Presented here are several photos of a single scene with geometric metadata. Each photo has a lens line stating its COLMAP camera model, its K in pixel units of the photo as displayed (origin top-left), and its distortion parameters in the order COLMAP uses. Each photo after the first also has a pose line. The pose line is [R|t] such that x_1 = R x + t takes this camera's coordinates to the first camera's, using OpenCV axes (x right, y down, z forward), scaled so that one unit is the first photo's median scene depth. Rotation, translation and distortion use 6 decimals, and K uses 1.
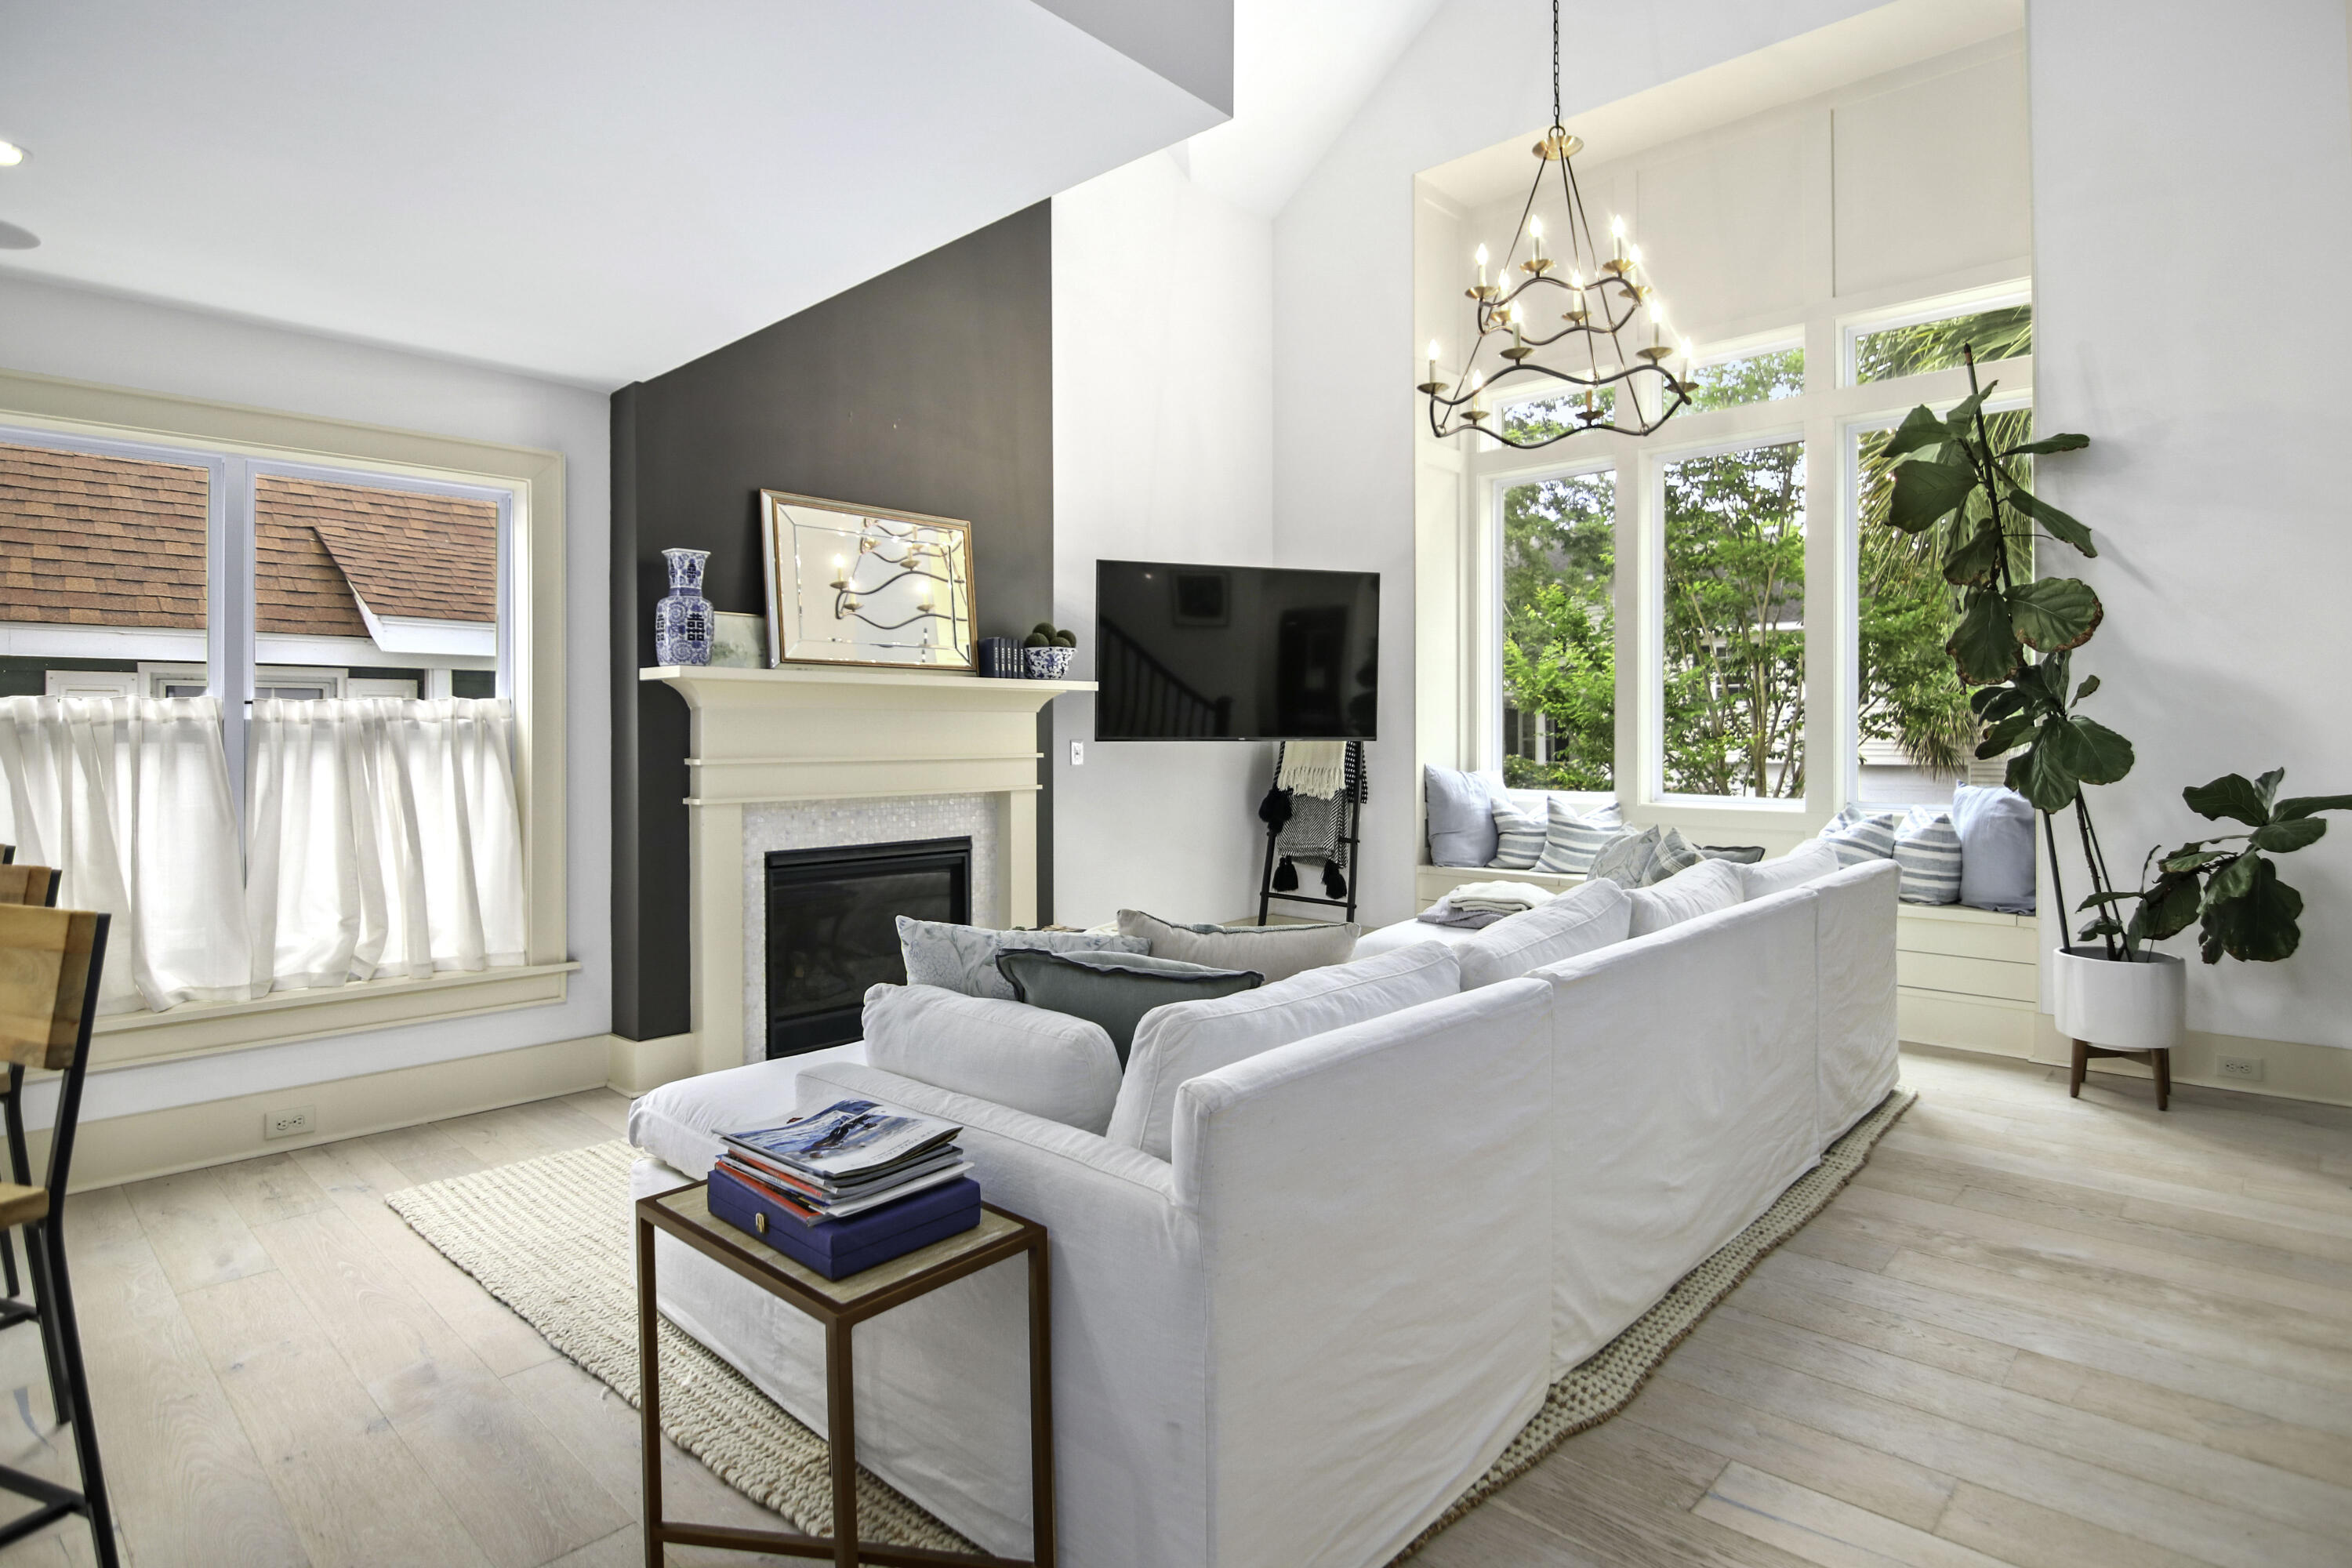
lens RADIAL K [[1199.3, 0, 1176.0], [0, 1199.3, 758.1], [0, 0, 1]] dist [-0.025837, -0.000111]
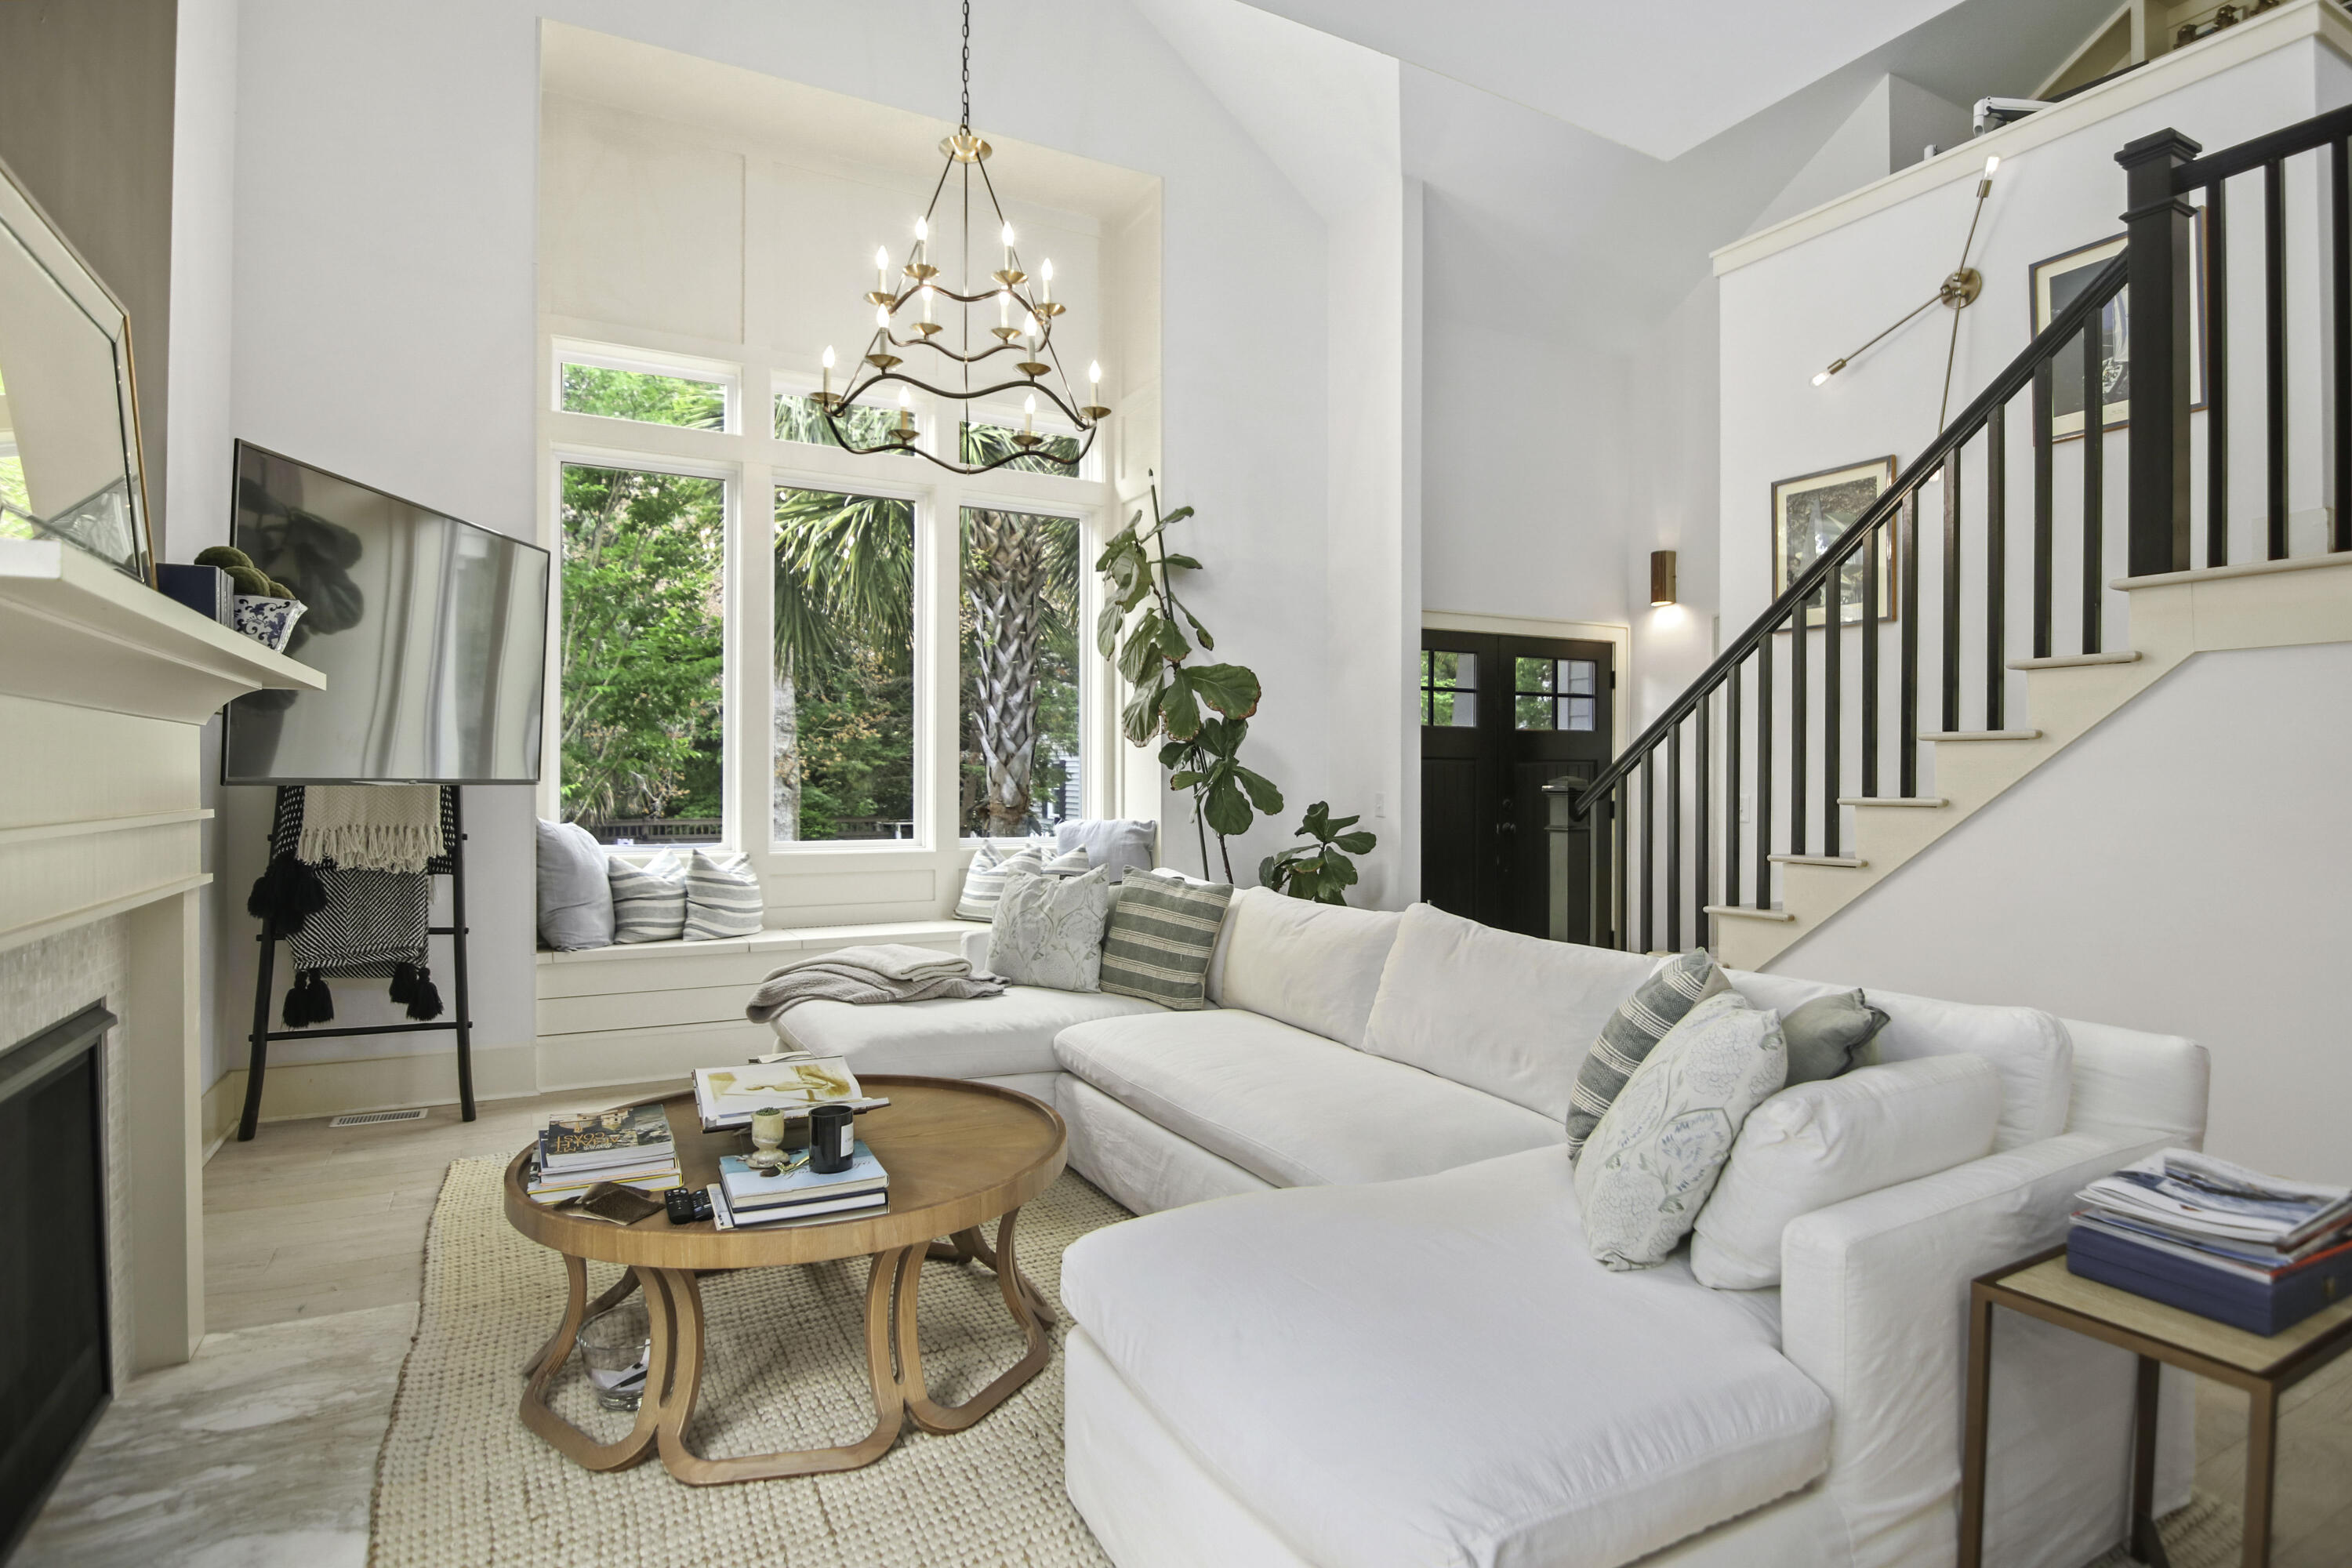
lens RADIAL K [[1232.7, 0, 1176.0], [0, 1232.7, 784.0], [0, 0, 1]] dist [-0.000717, -0.000743]
pose [[0.320254, 0.002258, 0.947329, -0.559821], [0.013566, 0.999884, -0.006970, -0.005596], [-0.947235, 0.015084, 0.320186, 0.555842]]
